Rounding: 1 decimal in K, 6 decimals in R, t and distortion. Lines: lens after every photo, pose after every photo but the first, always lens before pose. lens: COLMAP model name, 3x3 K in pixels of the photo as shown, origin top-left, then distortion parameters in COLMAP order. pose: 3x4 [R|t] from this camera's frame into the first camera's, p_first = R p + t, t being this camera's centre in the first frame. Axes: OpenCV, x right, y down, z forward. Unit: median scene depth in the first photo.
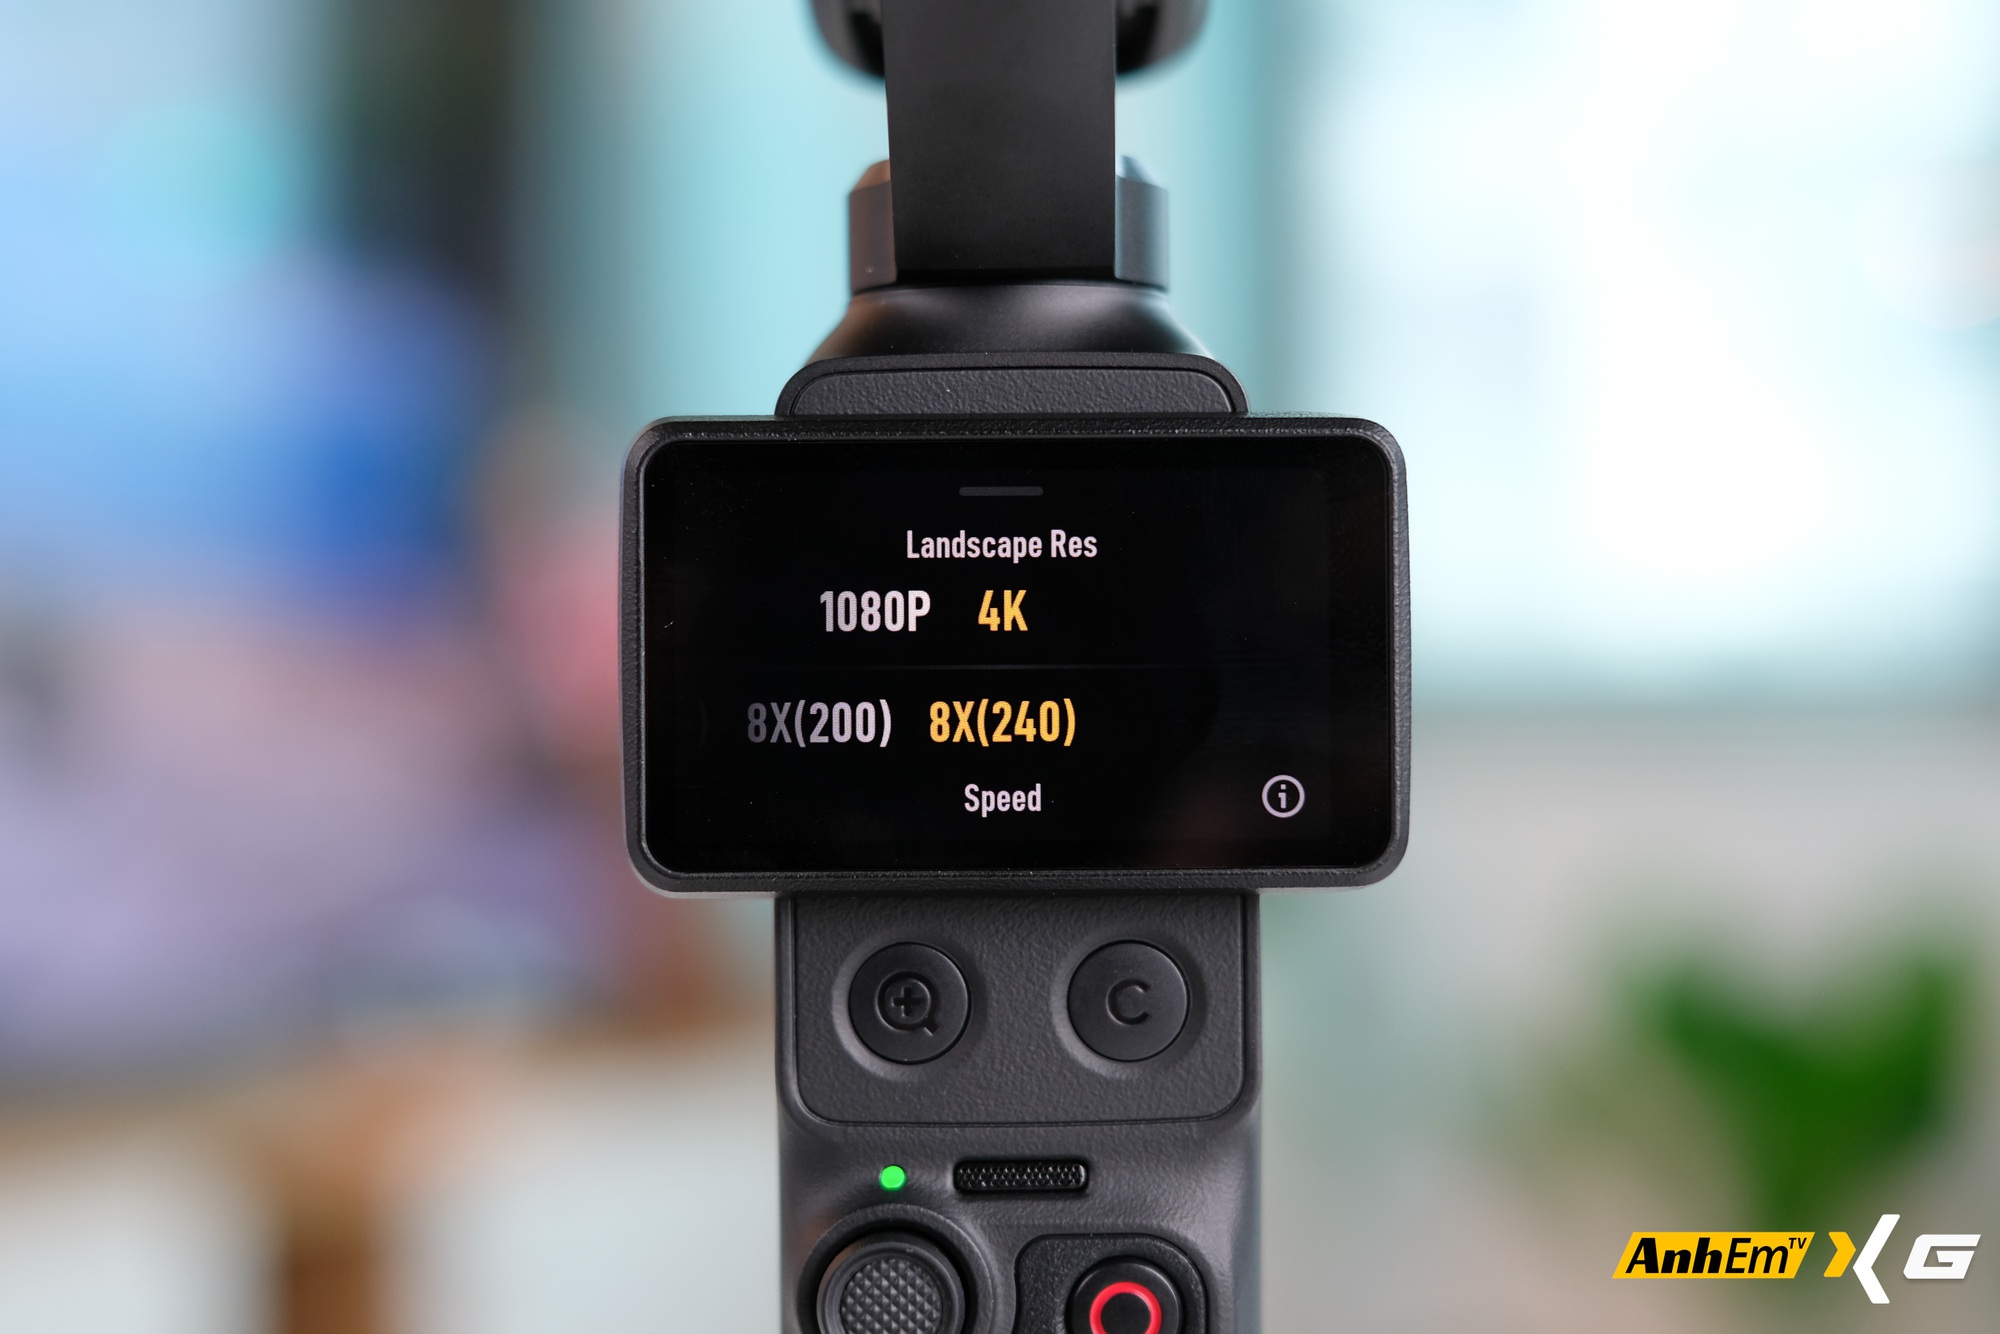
lens RADIAL K [[3790.3, 0, 1010.4], [0, 3790.3, 675.0], [0, 0, 1]] dist [-0.075048, 0.000000]
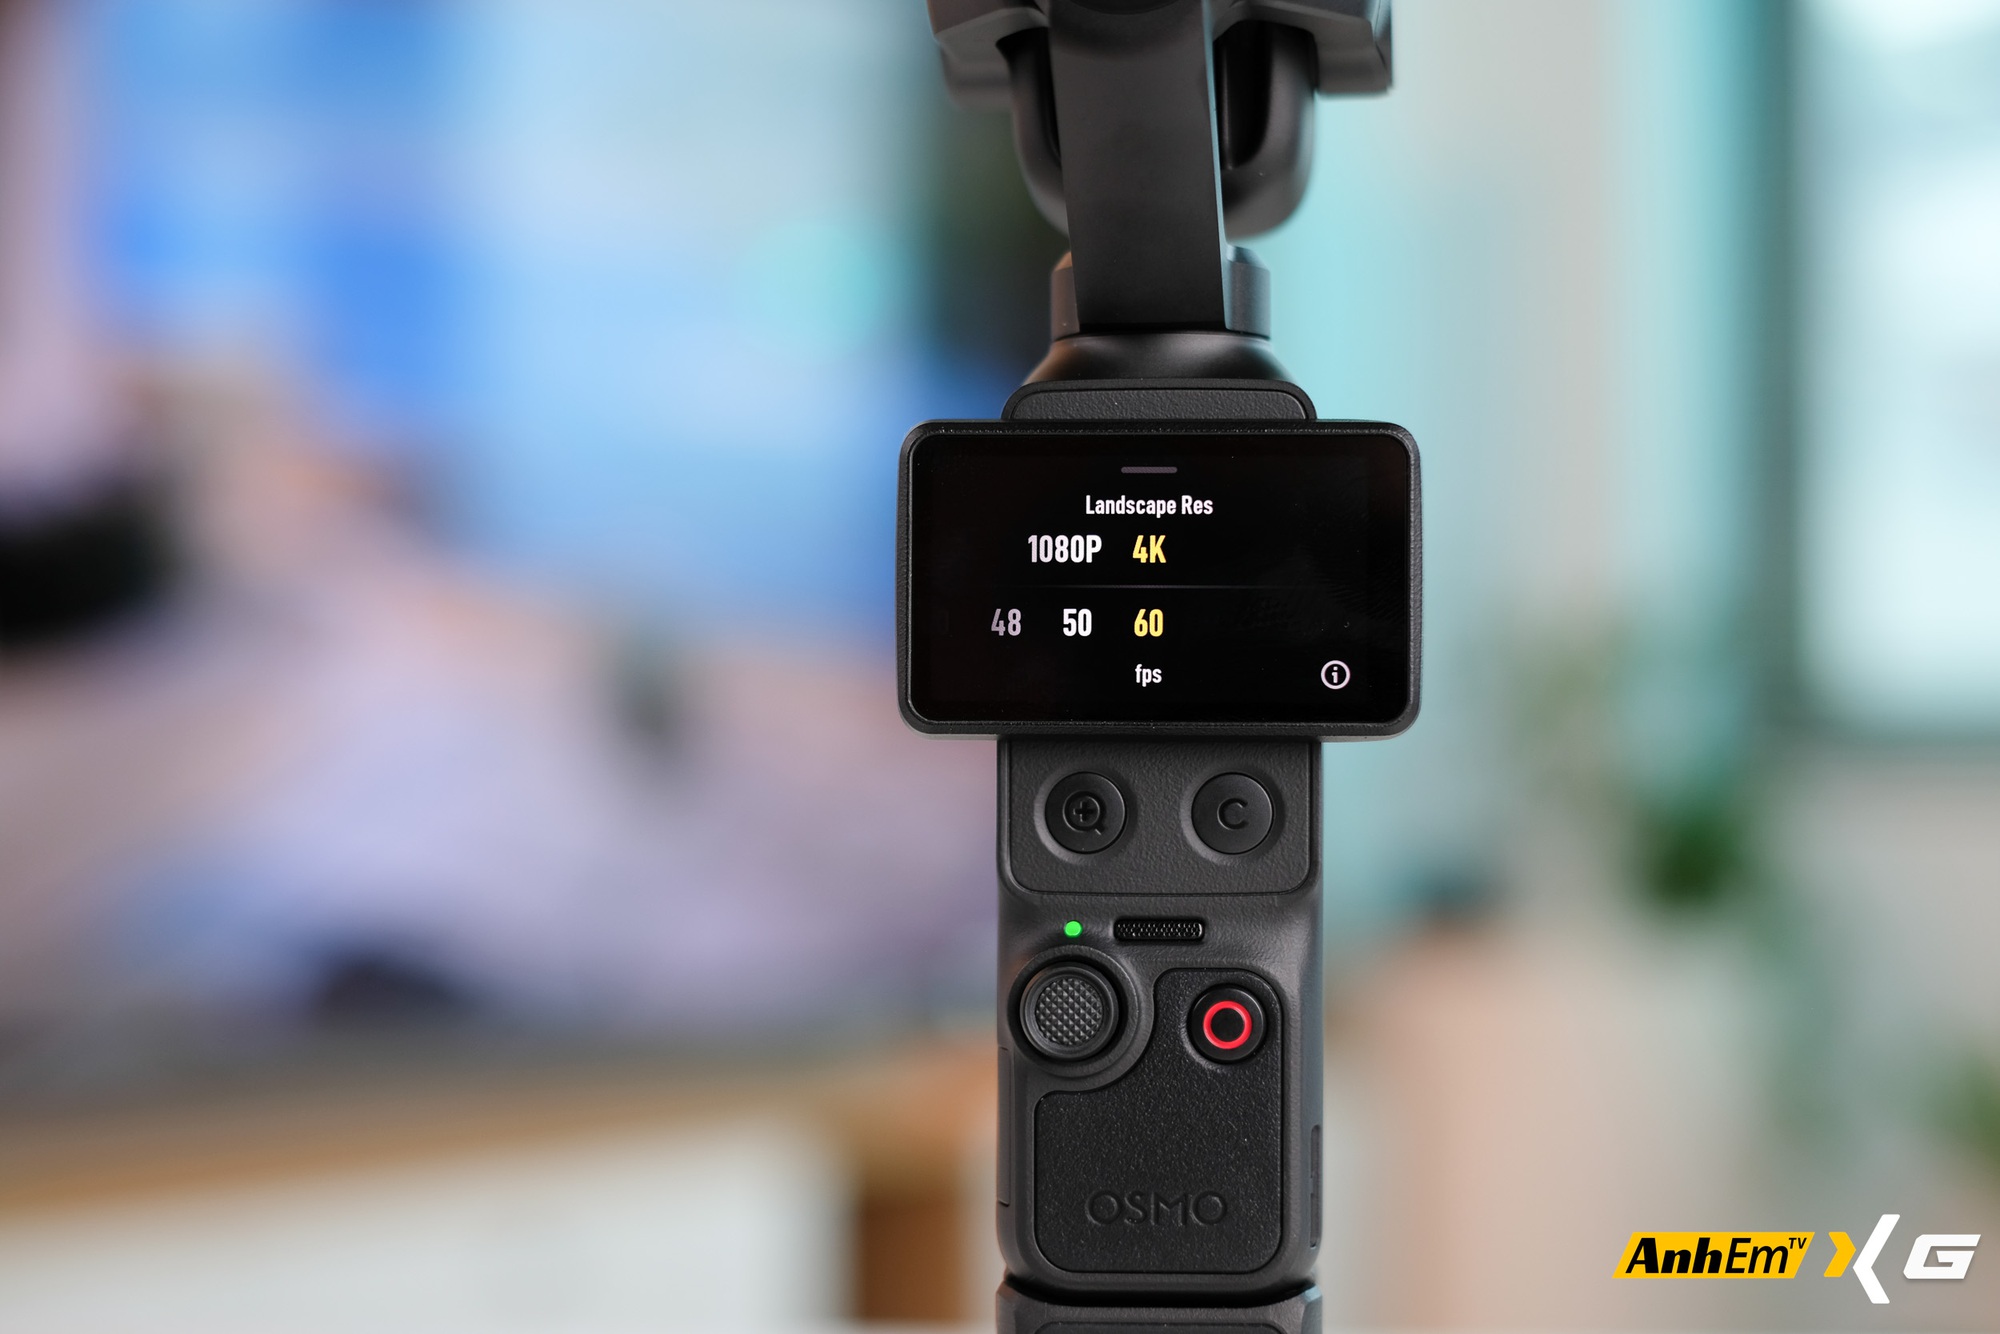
lens RADIAL K [[3790.3, 0, 1005.9], [0, 3790.3, 658.6], [0, 0, 1]] dist [-0.075048, 0.000000]
pose [[0.996626, 0.010307, -0.081423, 0.063385], [-0.012096, 0.999695, -0.021511, 0.058767], [0.081177, 0.022424, 0.996447, -0.496460]]
